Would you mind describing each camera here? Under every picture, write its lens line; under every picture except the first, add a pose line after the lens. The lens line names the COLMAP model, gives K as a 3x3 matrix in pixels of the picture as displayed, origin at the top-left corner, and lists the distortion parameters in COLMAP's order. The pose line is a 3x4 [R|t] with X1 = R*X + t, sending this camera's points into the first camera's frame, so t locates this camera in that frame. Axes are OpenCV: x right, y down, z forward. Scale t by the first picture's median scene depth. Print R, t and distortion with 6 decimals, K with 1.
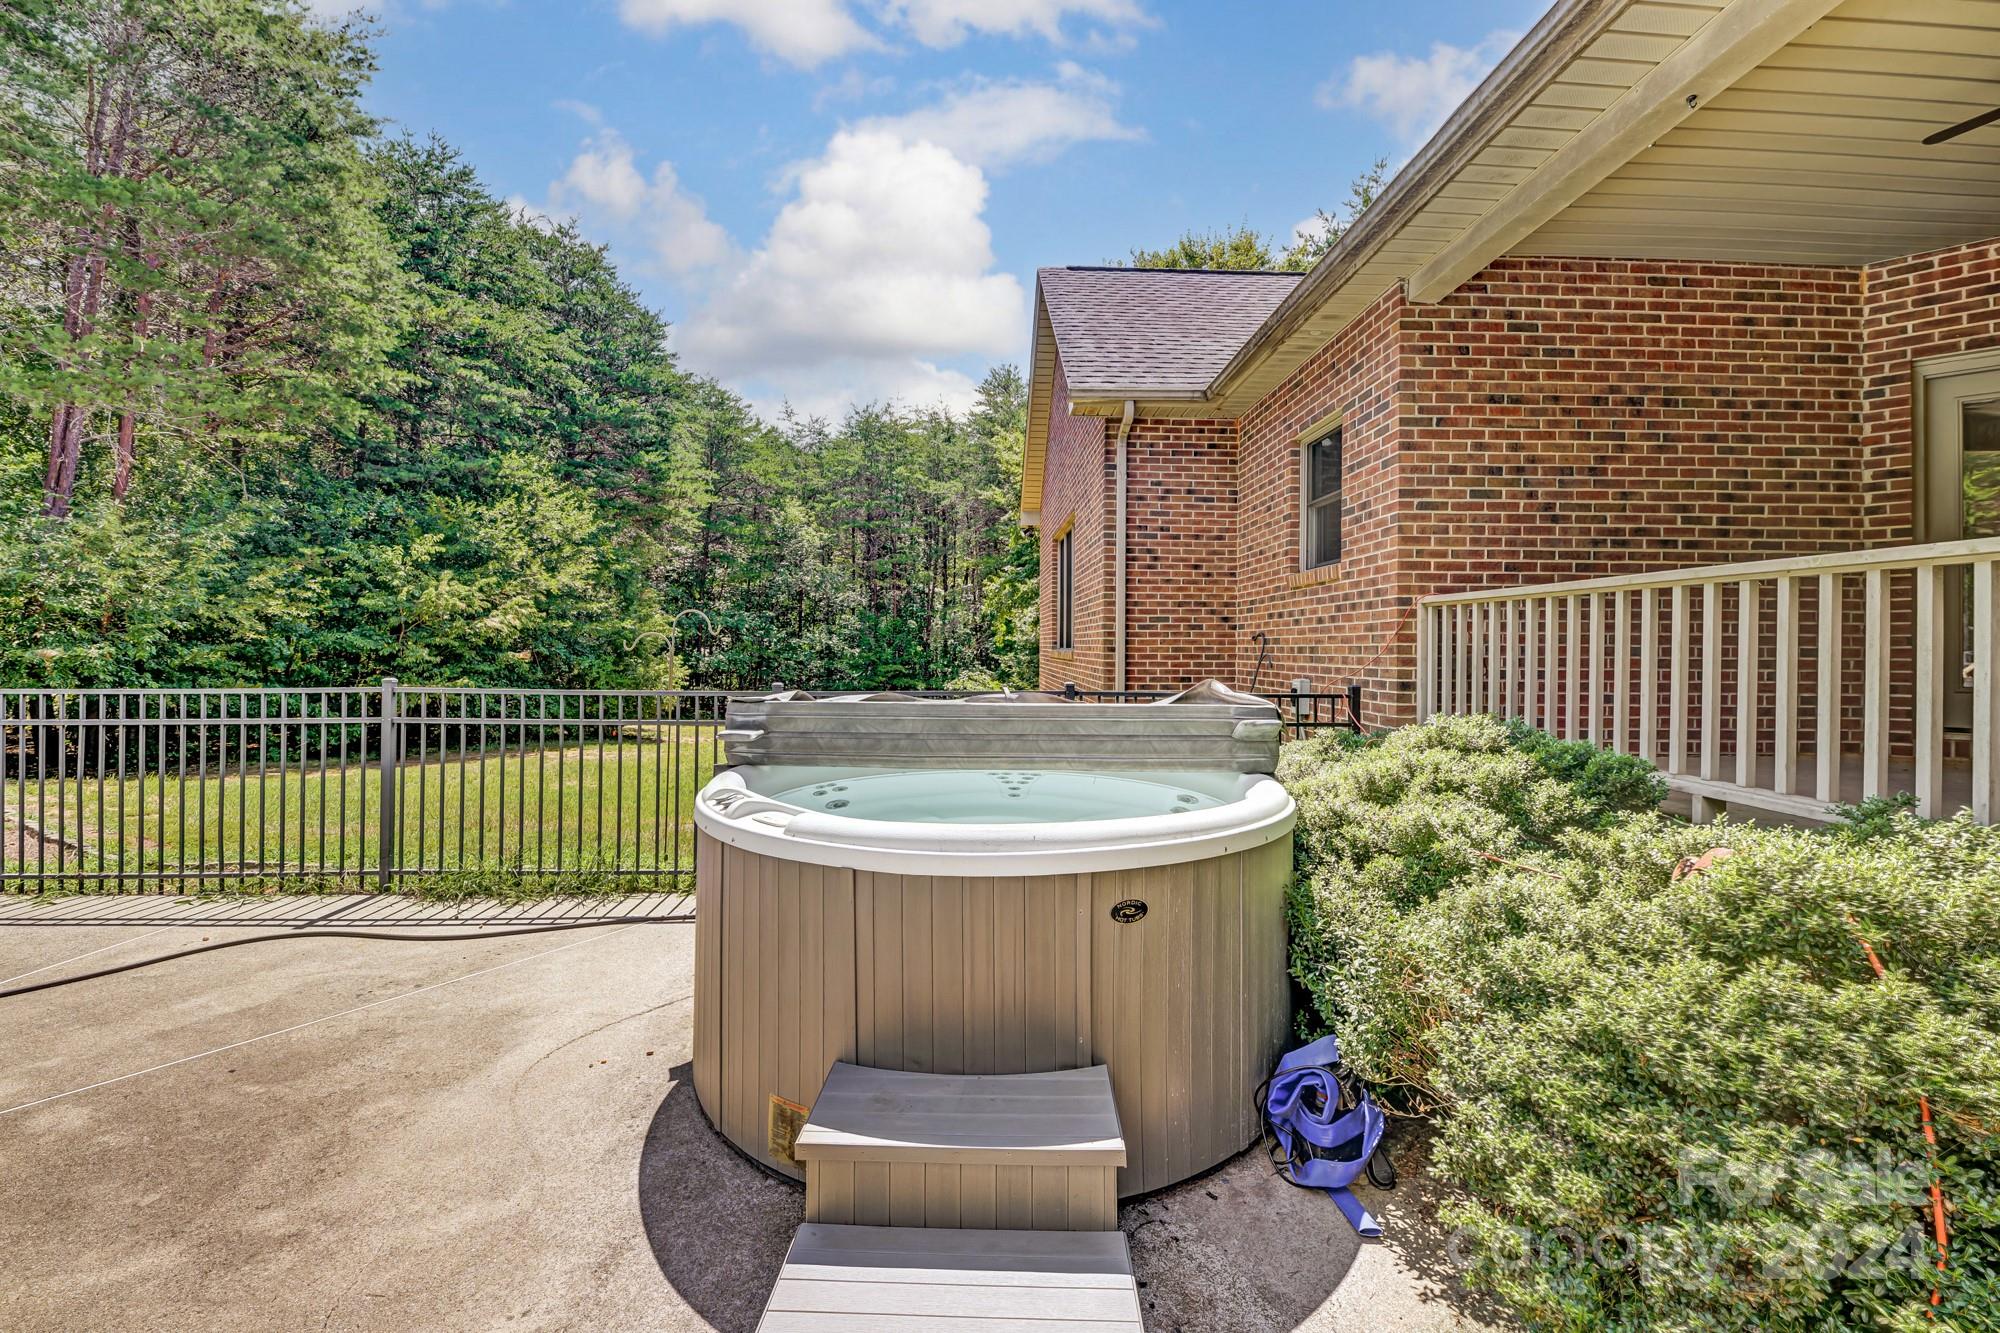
lens RADIAL K [[810.8, 0, 969.2], [0, 810.8, 636.2], [0, 0, 1]] dist [0.054081, -0.023773]
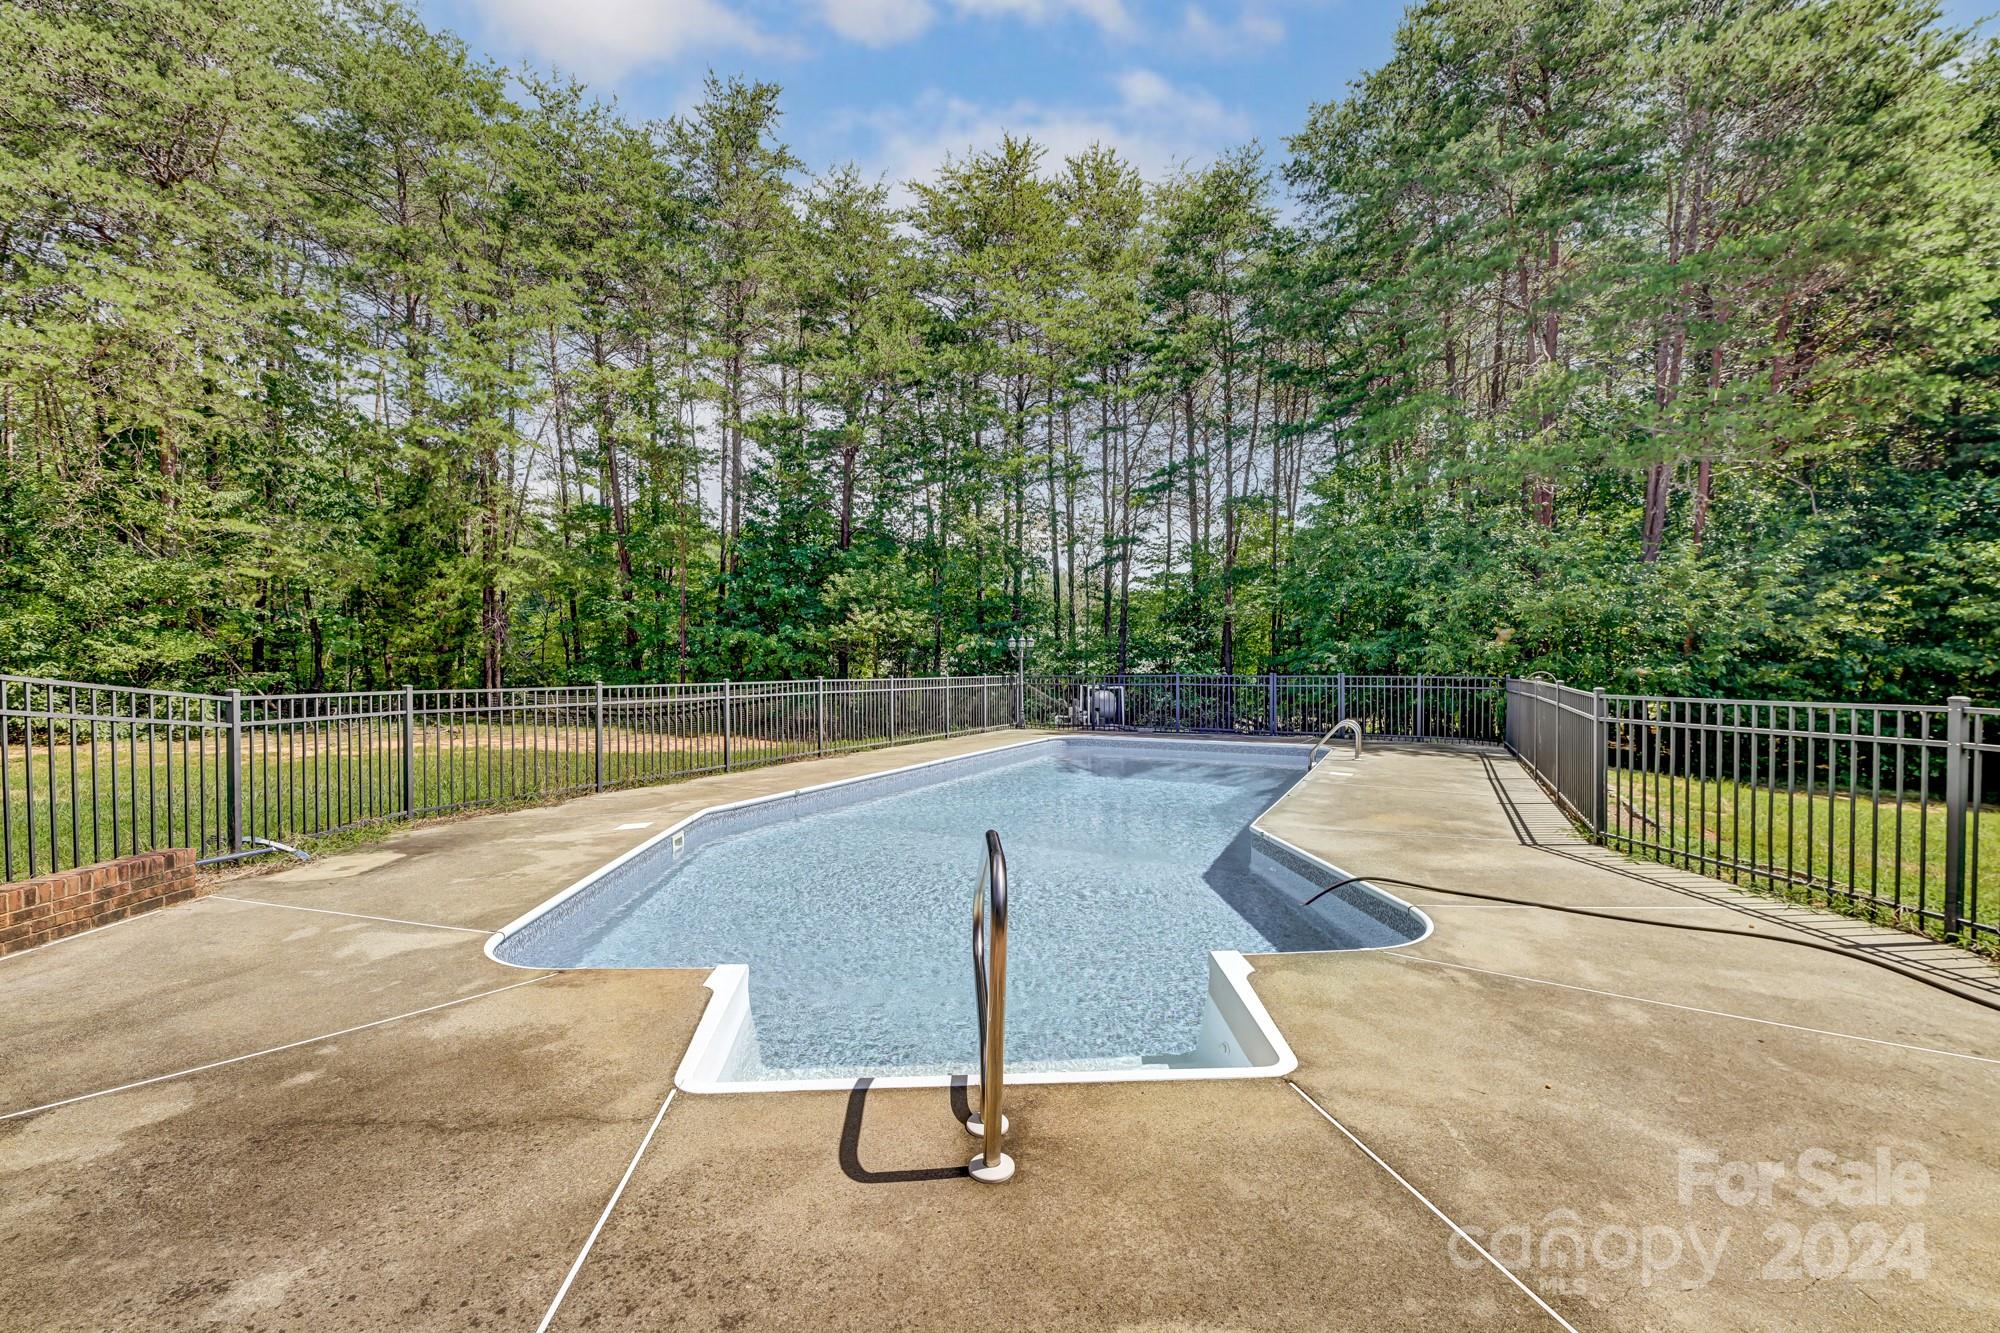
lens RADIAL K [[798.0, 0, 1015.9], [0, 798.0, 678.2], [0, 0, 1]] dist [0.023451, -0.012078]
pose [[0.068678, 0.008929, -0.997599, 0.020993], [0.018632, 0.999774, 0.010231, 0.000696], [0.997465, -0.019290, 0.068496, -0.010566]]
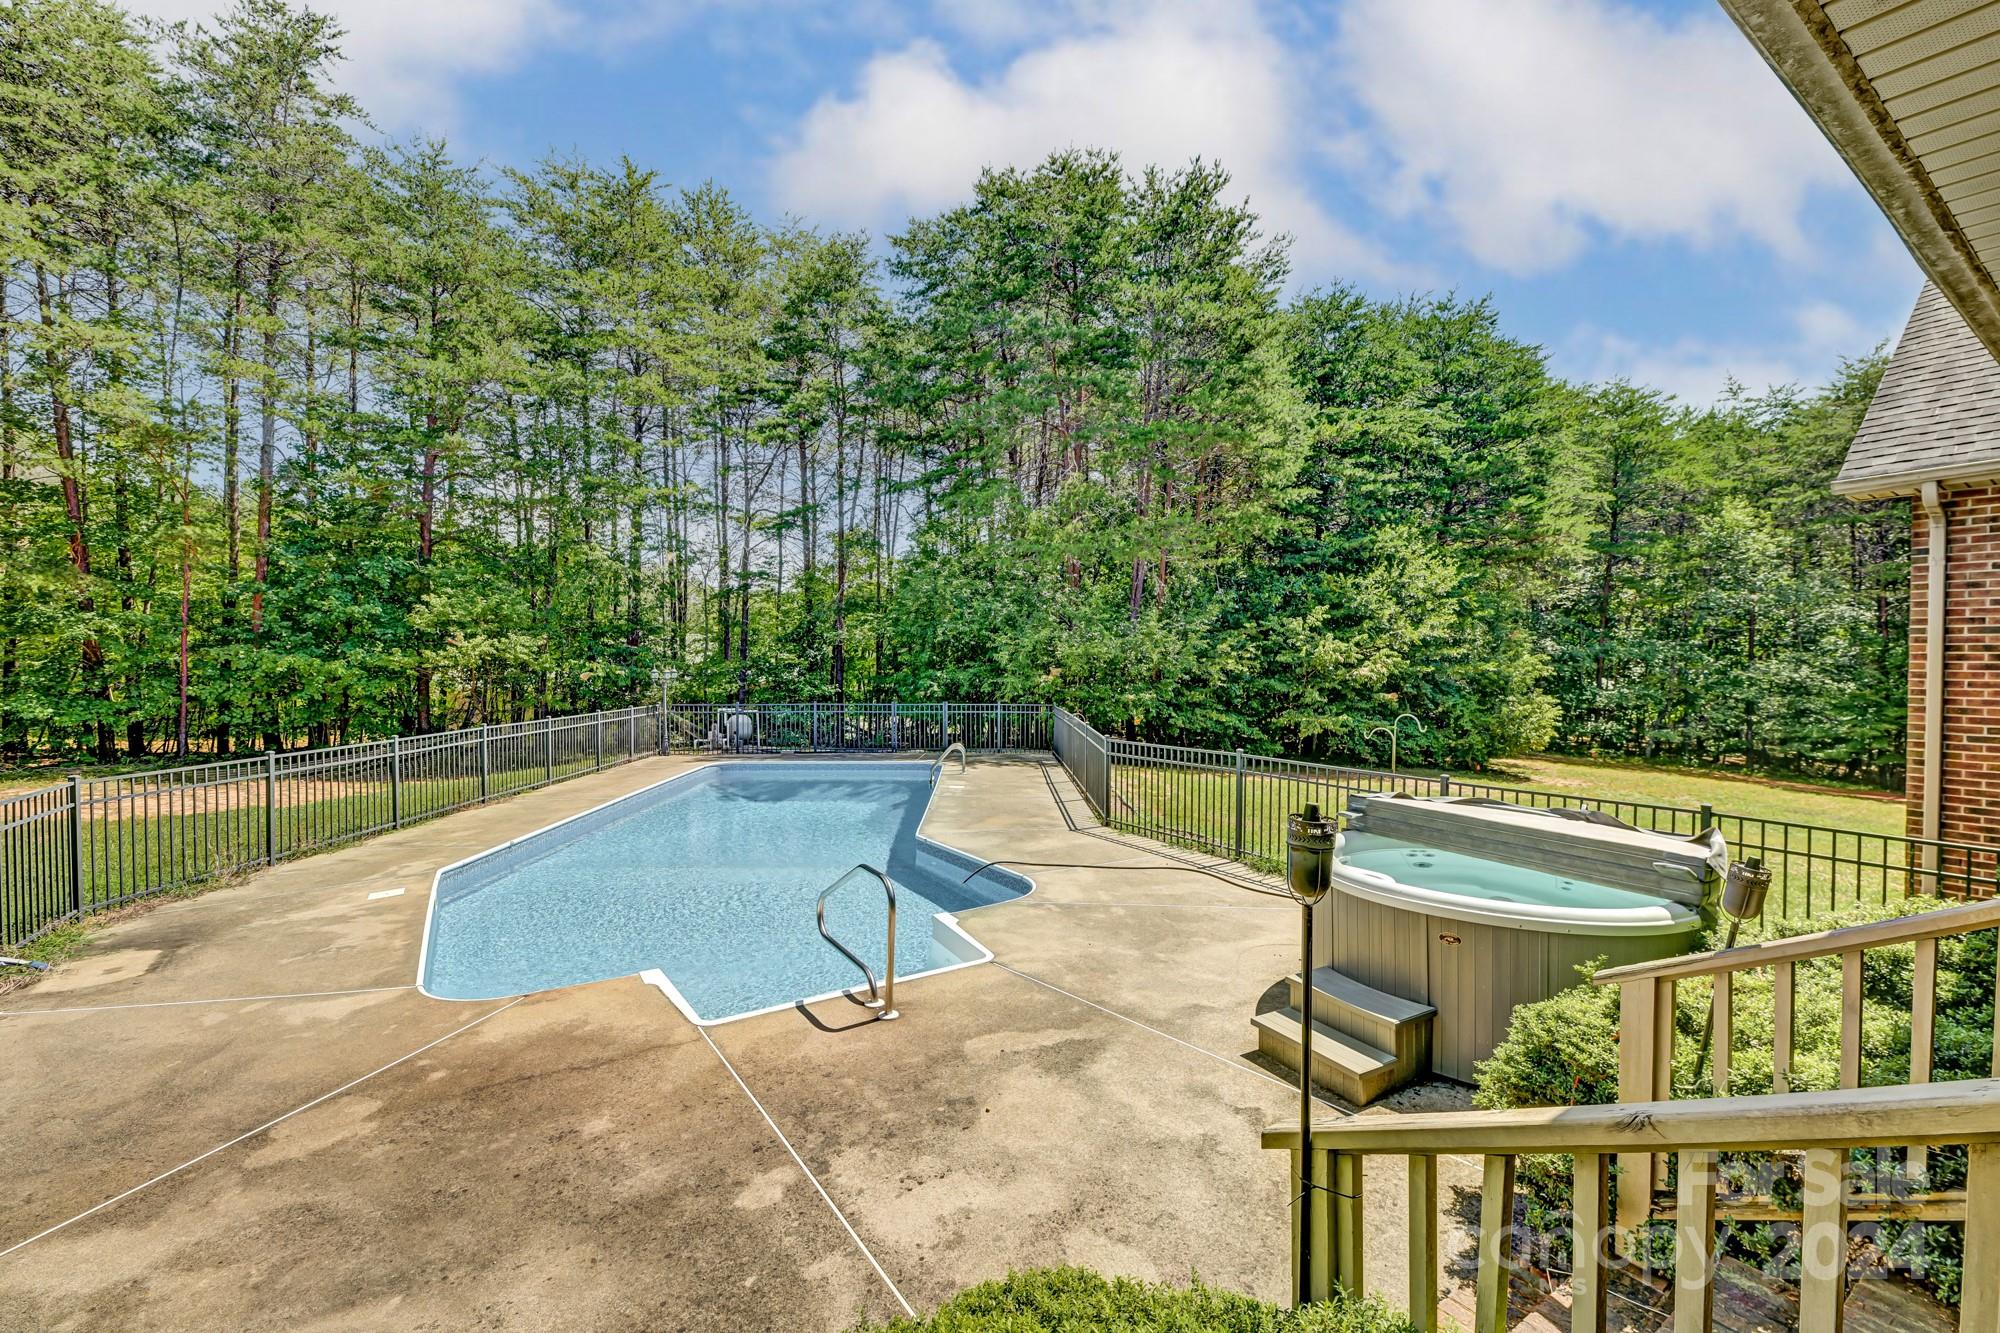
lens RADIAL K [[798.0, 0, 1015.9], [0, 798.0, 678.2], [0, 0, 1]] dist [0.023451, -0.012078]
pose [[0.550908, 0.015645, -0.834419, 0.160867], [0.012285, 0.999564, 0.026852, -0.049664], [0.834475, -0.025044, 0.550476, -0.127637]]
